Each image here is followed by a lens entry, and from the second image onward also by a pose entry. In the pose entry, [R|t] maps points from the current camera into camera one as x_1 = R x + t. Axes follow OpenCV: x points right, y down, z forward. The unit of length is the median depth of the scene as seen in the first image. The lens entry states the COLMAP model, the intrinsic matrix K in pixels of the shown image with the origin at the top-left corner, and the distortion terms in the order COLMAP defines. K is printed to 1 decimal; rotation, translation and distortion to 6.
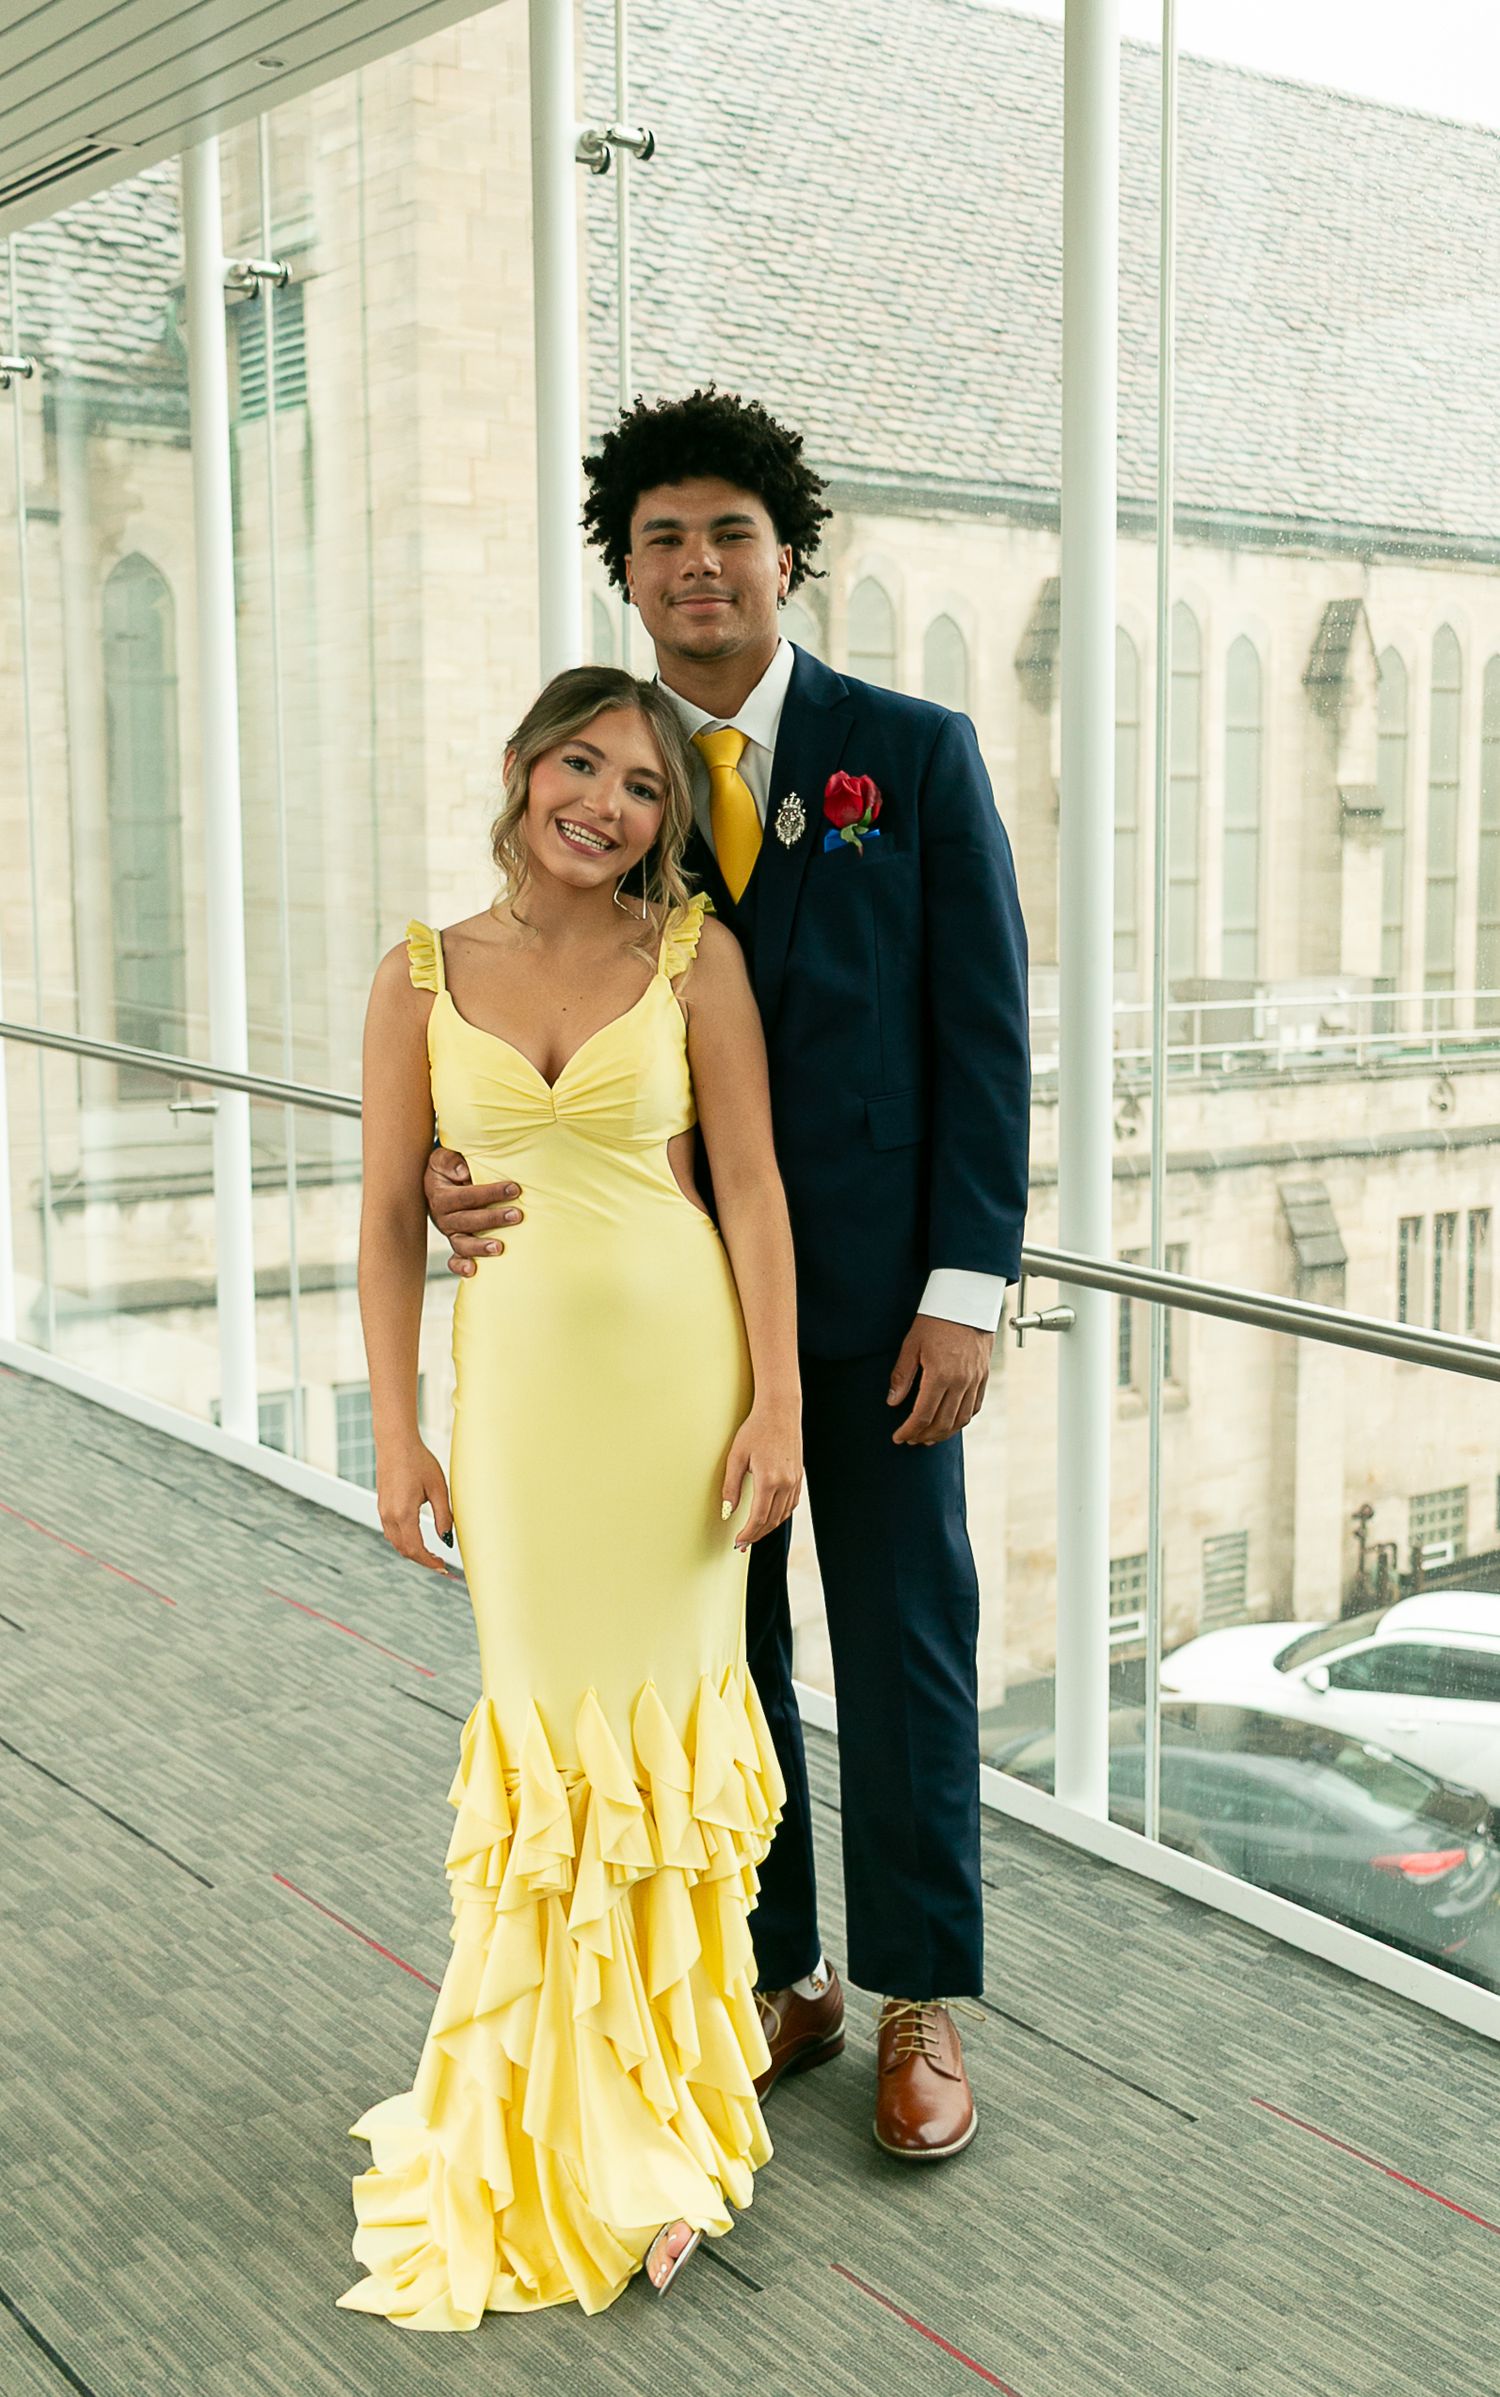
lens RADIAL K [[2668.1, 0, 856.6], [0, 2668.1, 1070.0], [0, 0, 1]] dist [0.002647, 0.042547]
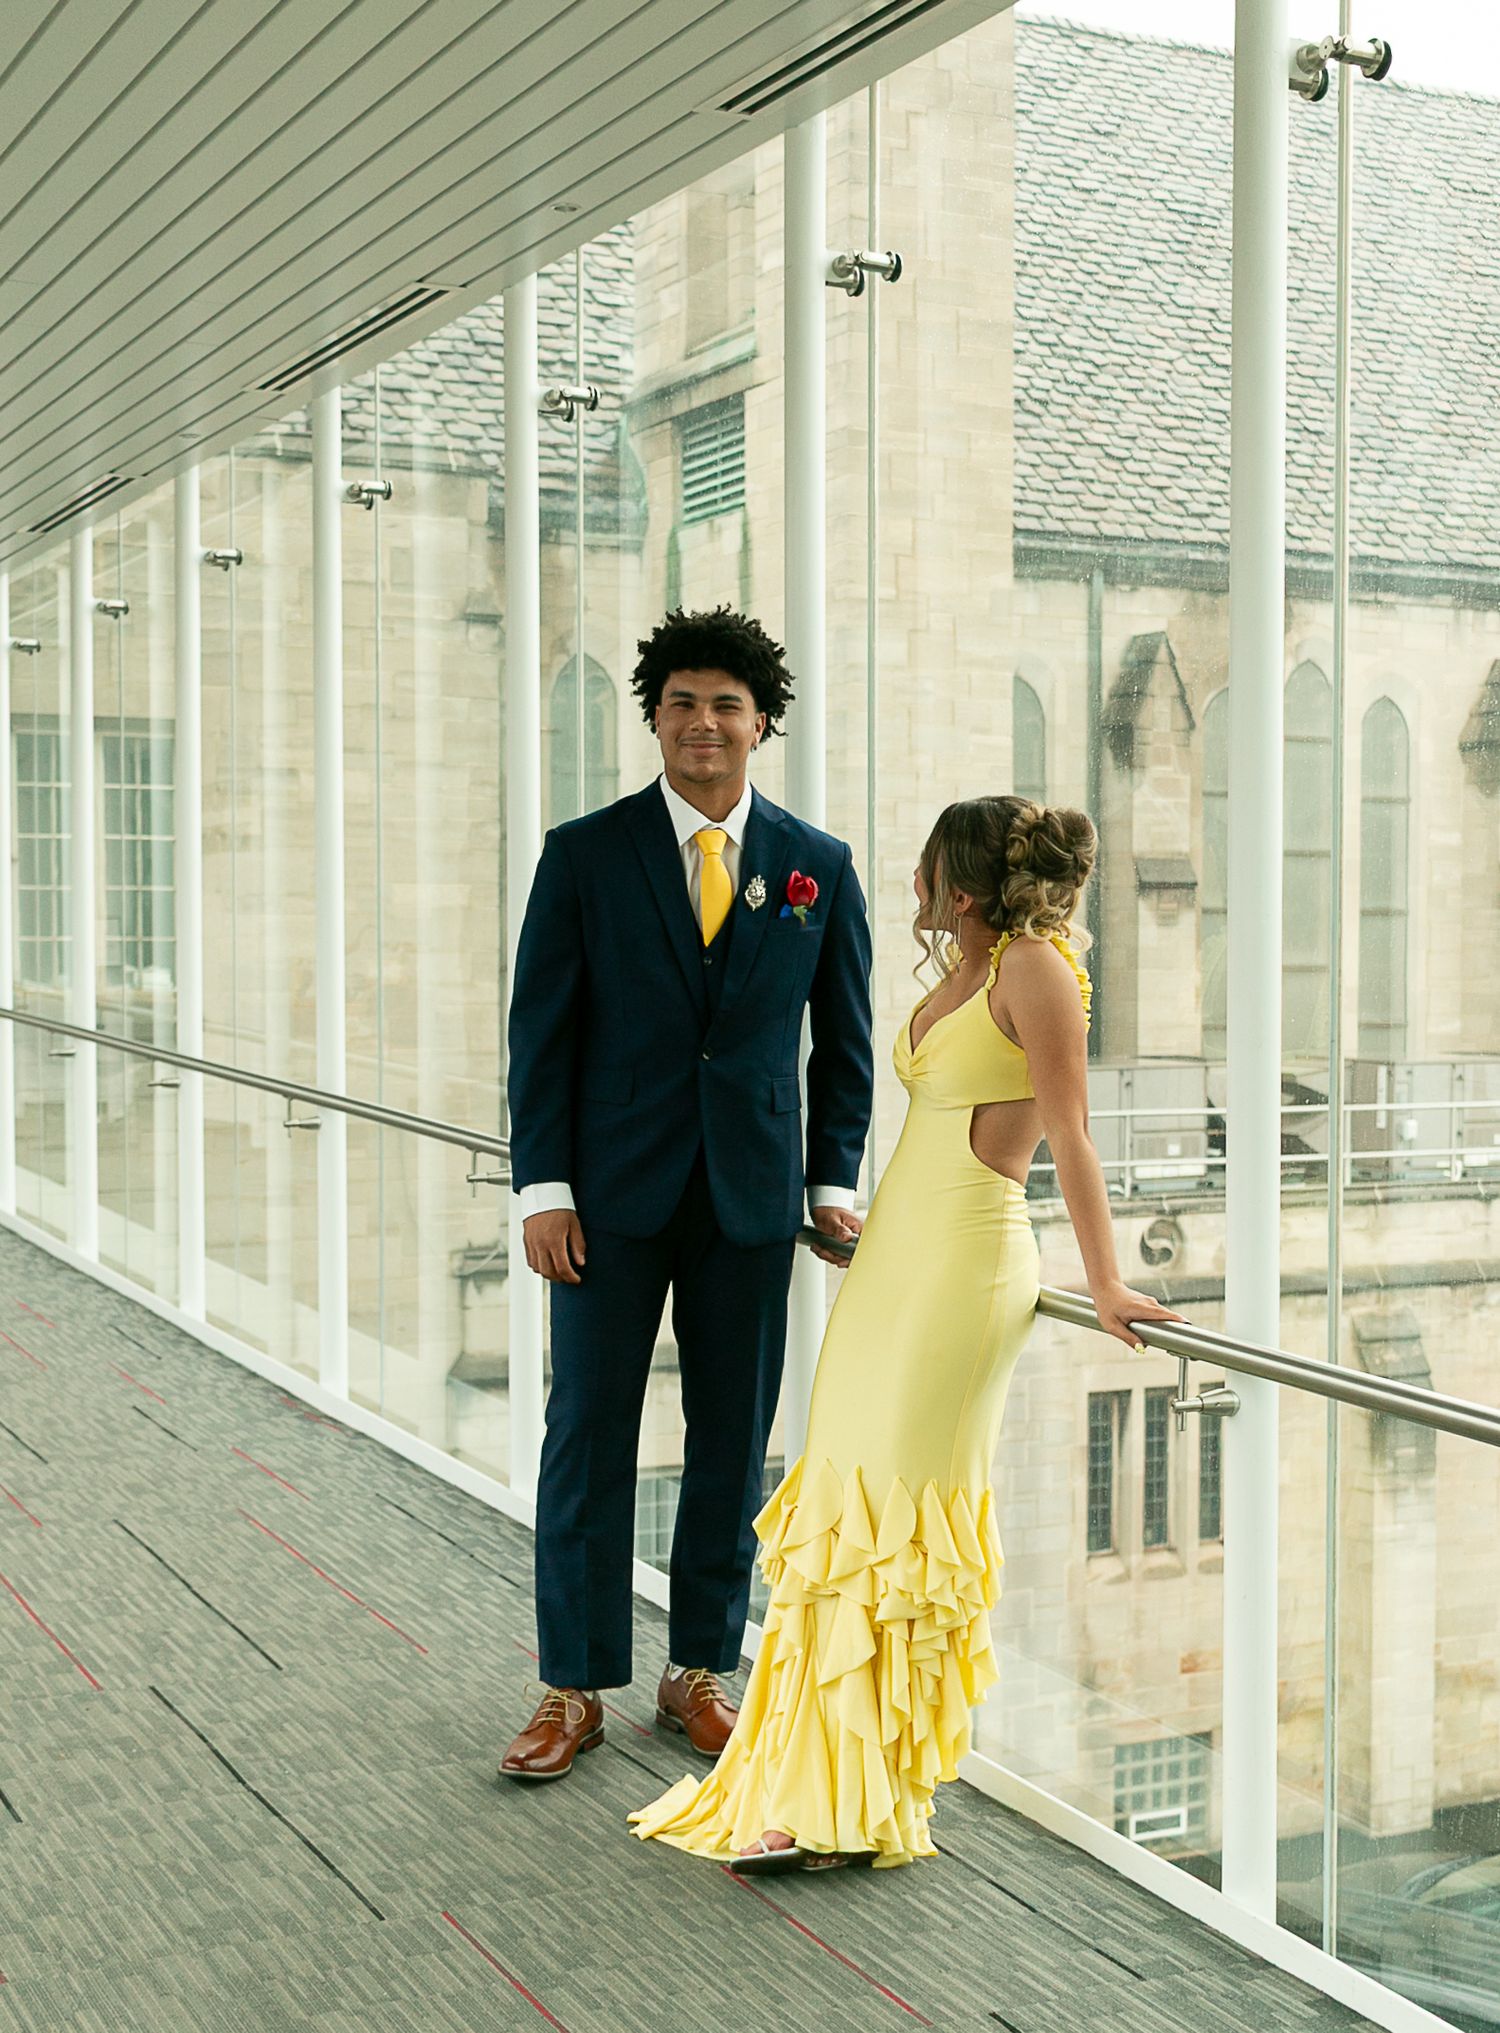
lens RADIAL K [[2713.8, 0, 875.2], [0, 2713.8, 956.4], [0, 0, 1]] dist [0.011357, 0.010335]
pose [[0.981219, 0.002673, -0.192877, 0.106068], [-0.017066, 0.997186, -0.073000, 0.002398], [0.192139, 0.074920, 0.978504, -0.024738]]
